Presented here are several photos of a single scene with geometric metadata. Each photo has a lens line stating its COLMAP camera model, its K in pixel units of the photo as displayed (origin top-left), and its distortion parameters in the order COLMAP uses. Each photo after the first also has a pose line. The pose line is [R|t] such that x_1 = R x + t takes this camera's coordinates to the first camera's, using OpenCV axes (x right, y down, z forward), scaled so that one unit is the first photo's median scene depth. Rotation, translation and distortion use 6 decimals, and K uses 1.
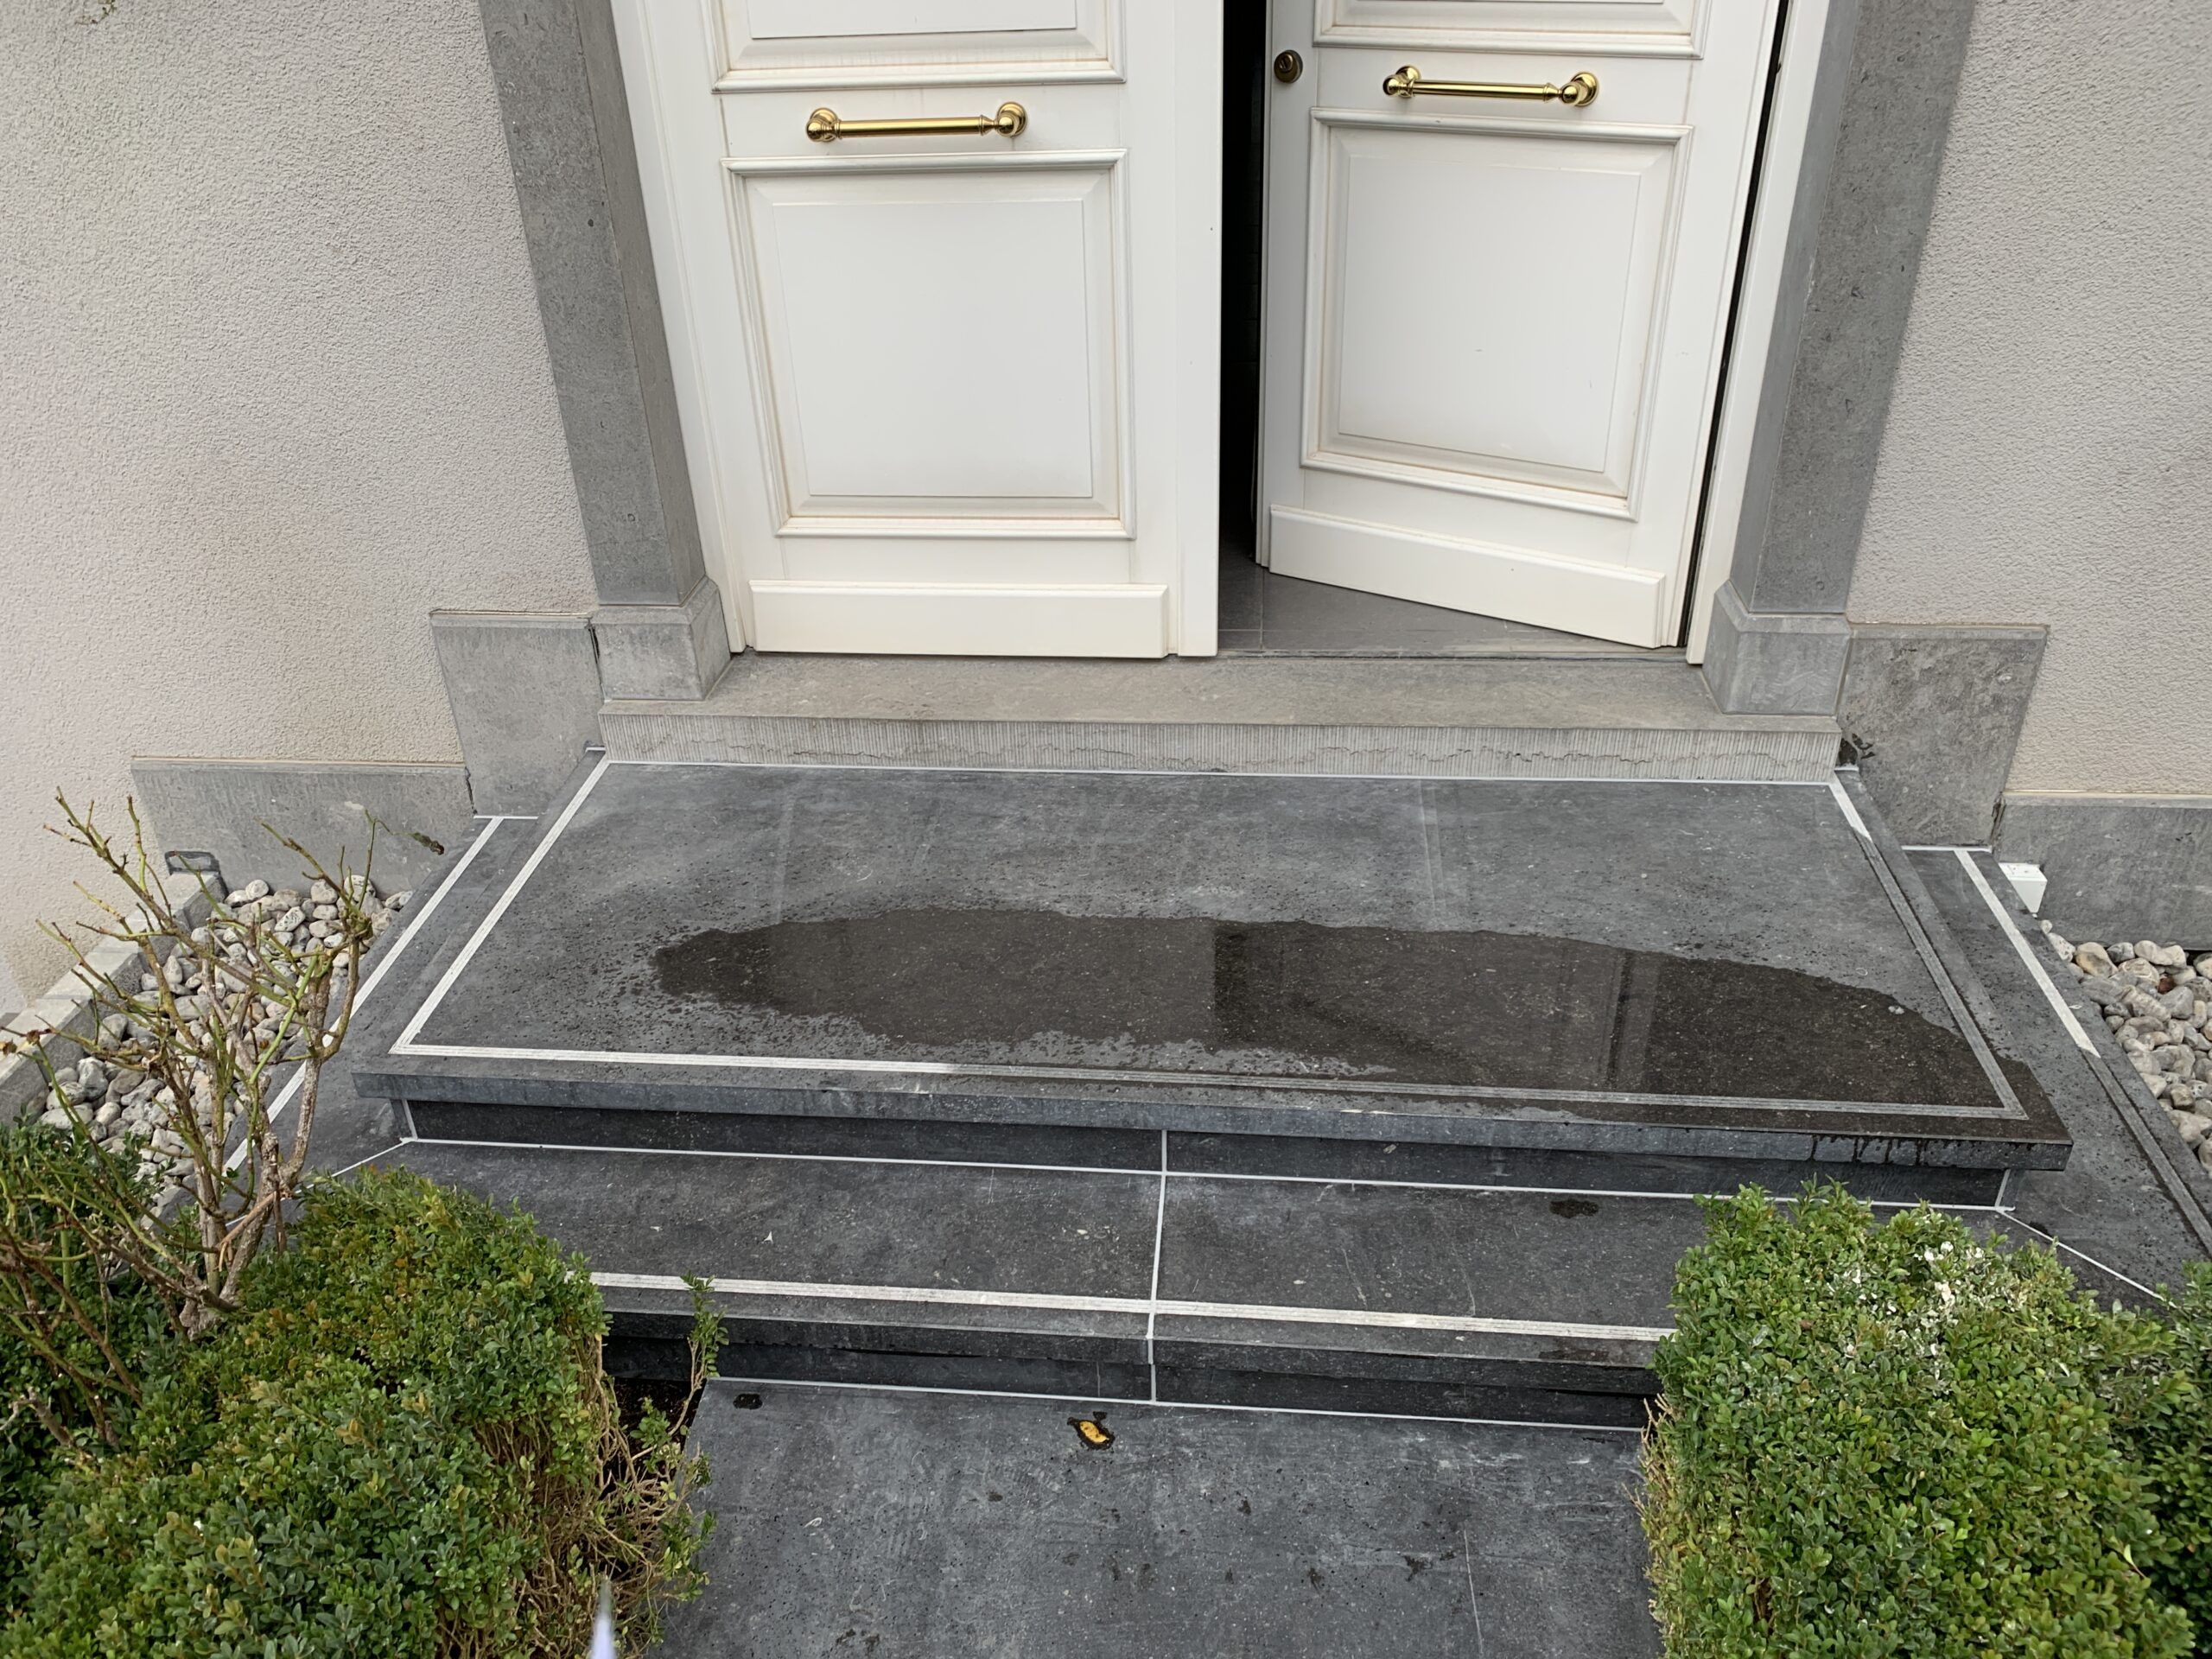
lens RADIAL K [[1690.5, 0, 1110.0], [0, 1690.5, 835.1], [0, 0, 1]] dist [0.009225, 0.010827]
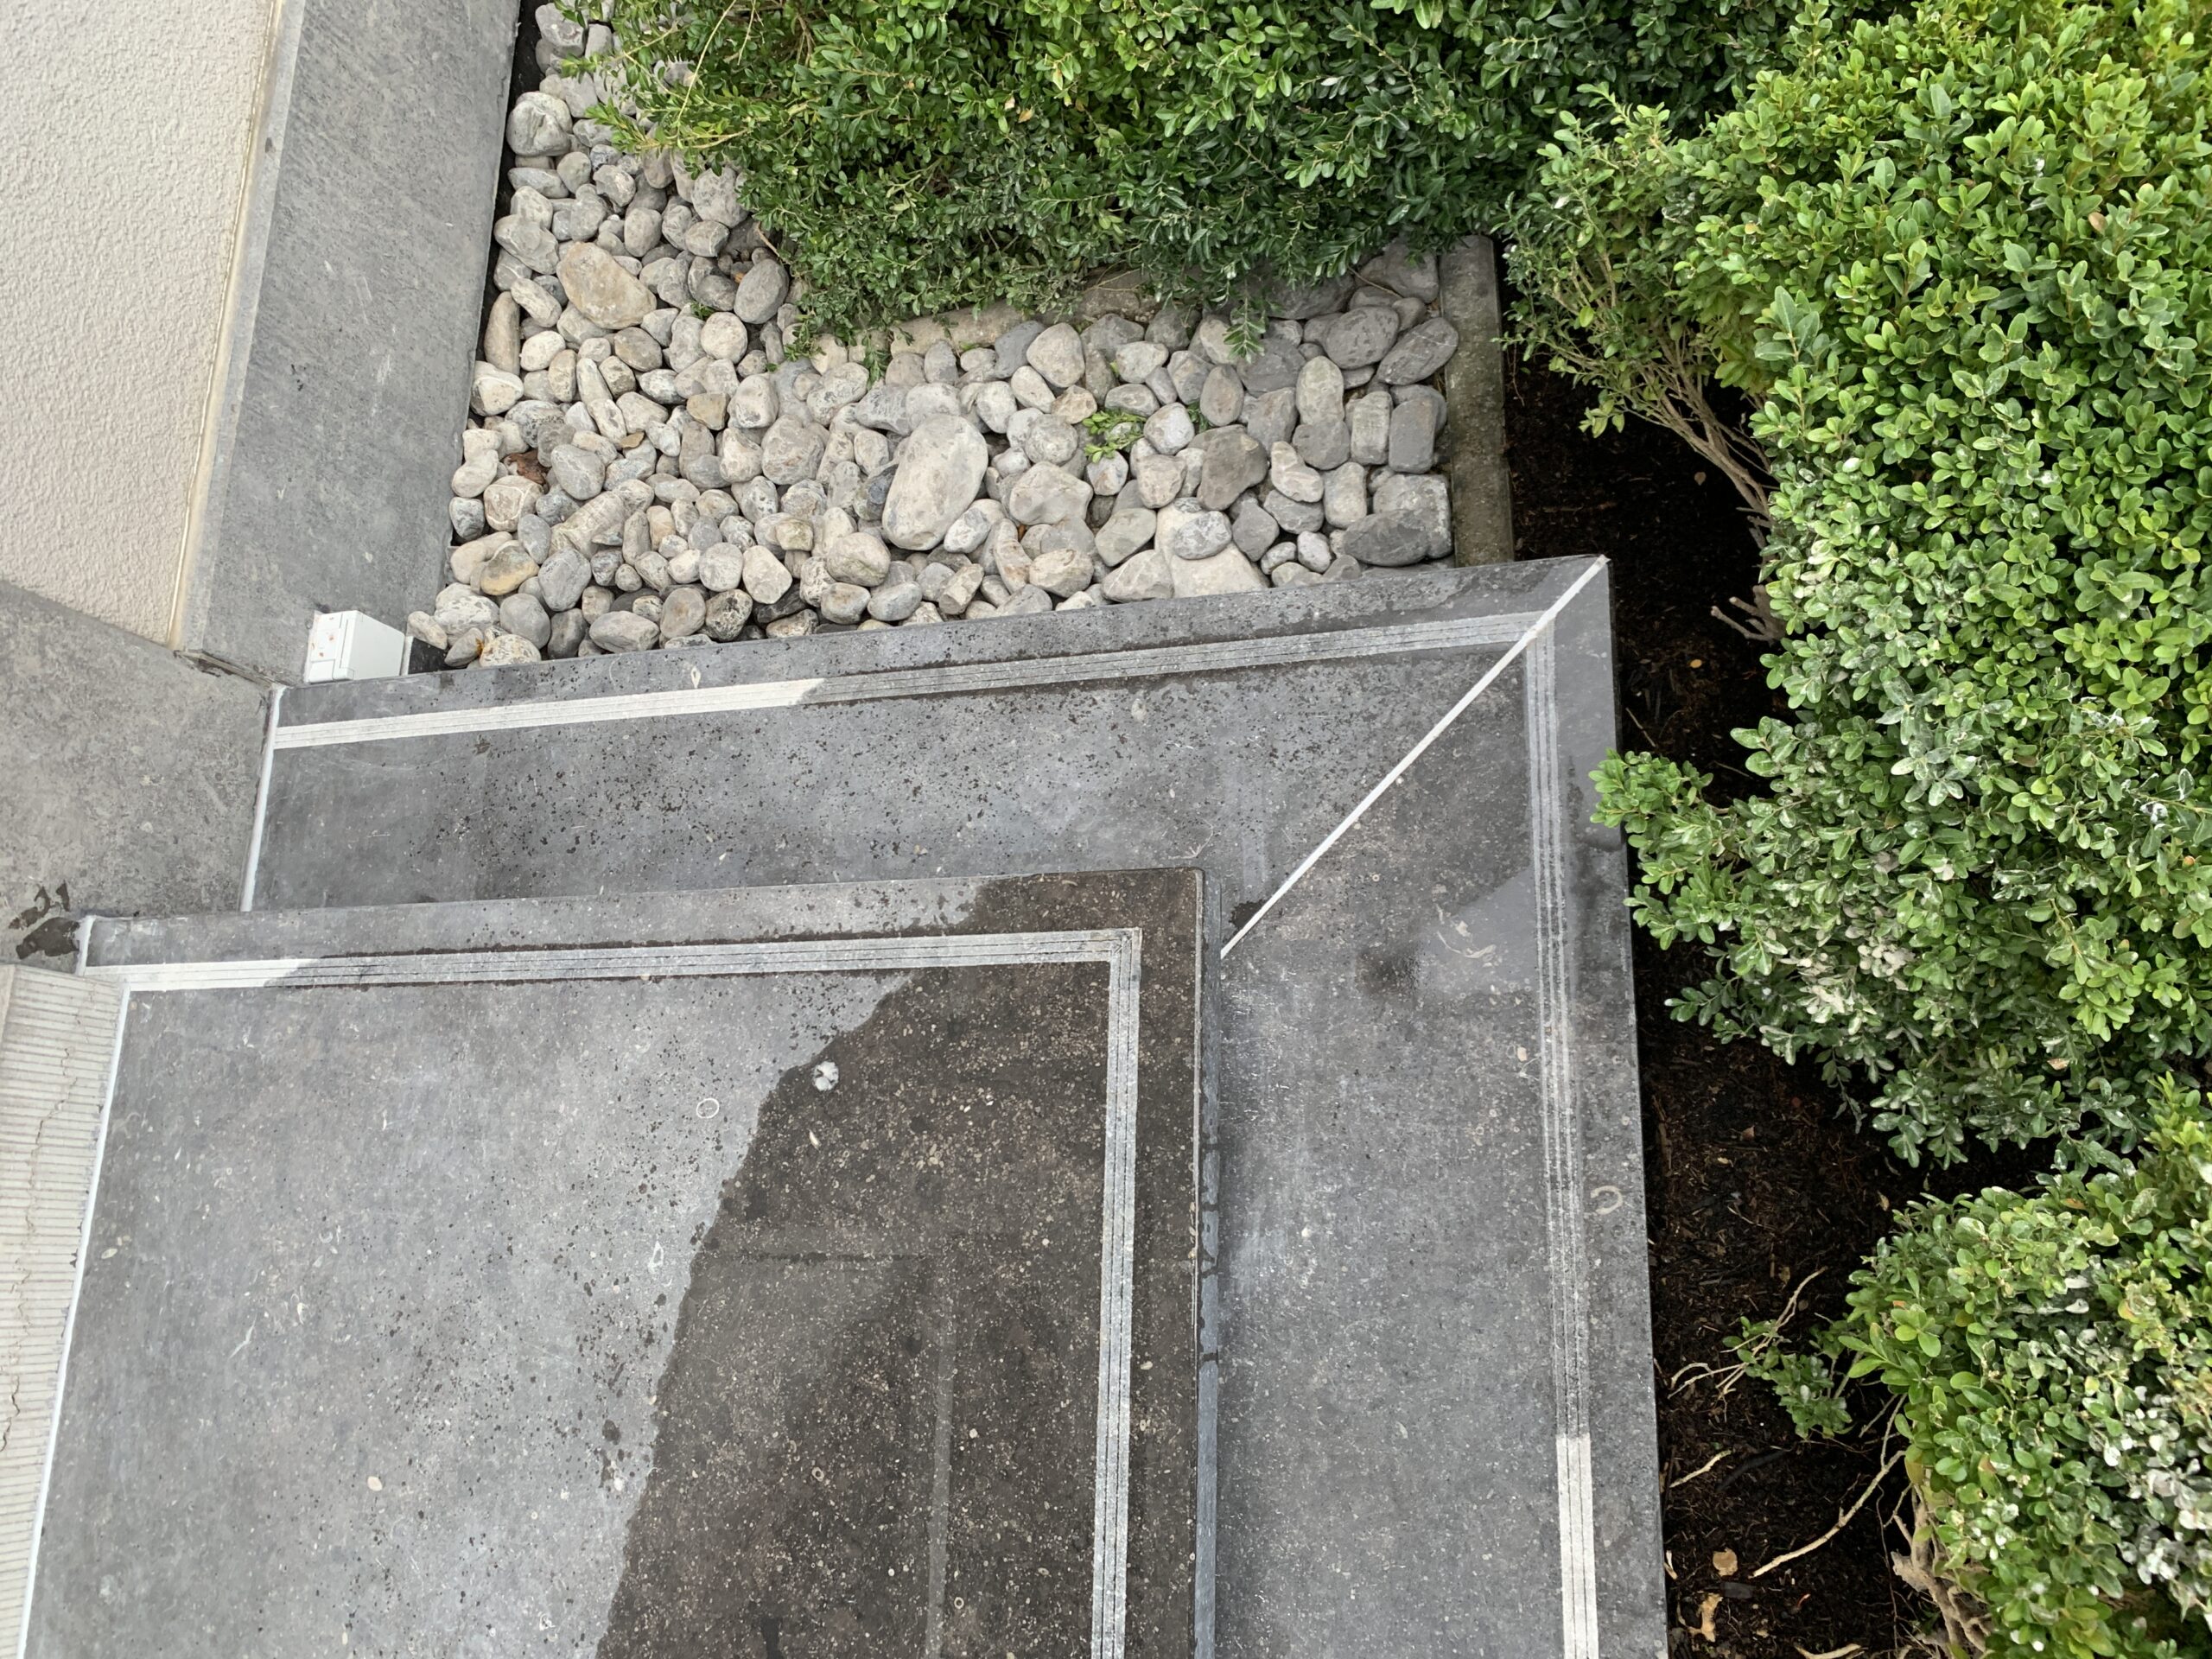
lens RADIAL K [[1690.5, 0, 1102.3], [0, 1690.5, 826.8], [0, 0, 1]] dist [0.009225, 0.010827]
pose [[-0.051637, -0.951501, 0.303282, 0.306135], [0.769970, 0.155468, 0.618851, -0.120955], [-0.635988, 0.265474, 0.724599, 0.462244]]
